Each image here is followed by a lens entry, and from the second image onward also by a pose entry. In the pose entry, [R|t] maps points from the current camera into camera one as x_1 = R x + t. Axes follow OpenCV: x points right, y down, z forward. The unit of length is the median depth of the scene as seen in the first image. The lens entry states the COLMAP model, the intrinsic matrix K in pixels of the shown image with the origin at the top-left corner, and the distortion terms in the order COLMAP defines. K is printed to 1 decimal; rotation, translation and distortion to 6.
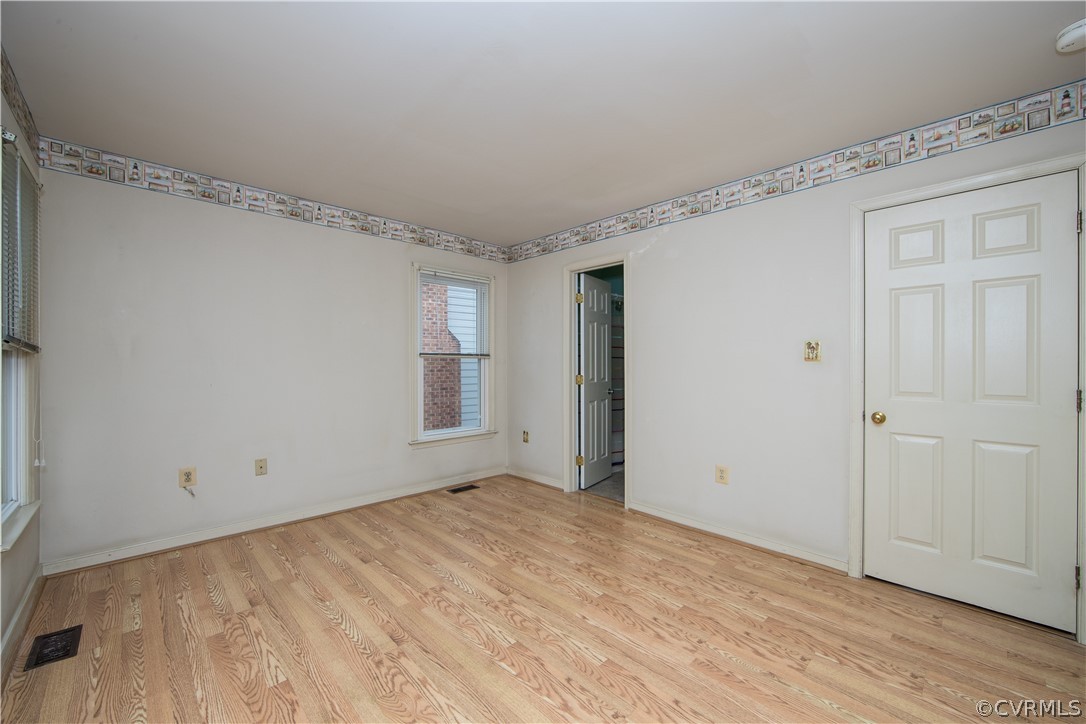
lens RADIAL K [[434.4, 0, 547.3], [0, 434.4, 364.0], [0, 0, 1]] dist [-0.007400, 0.000741]
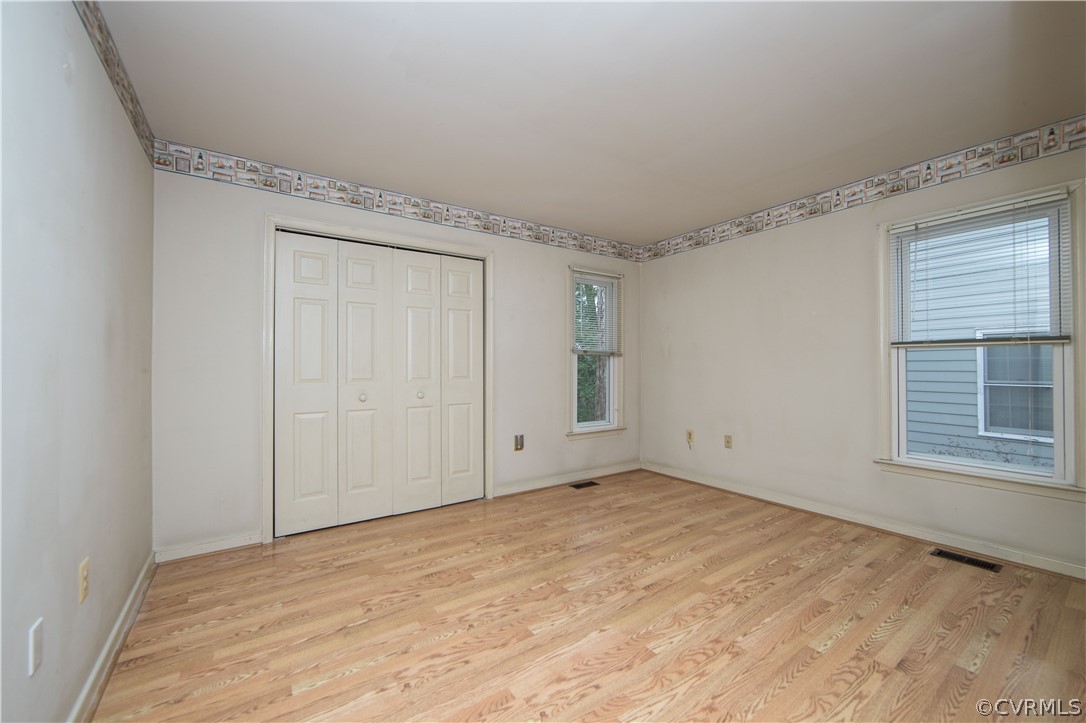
lens RADIAL K [[434.4, 0, 547.3], [0, 434.4, 363.5], [0, 0, 1]] dist [-0.007400, 0.000741]
pose [[-0.161054, -0.006033, -0.986927, 0.752205], [0.003278, 0.999973, -0.006648, 0.019007], [0.986940, -0.004306, -0.161030, 0.768439]]
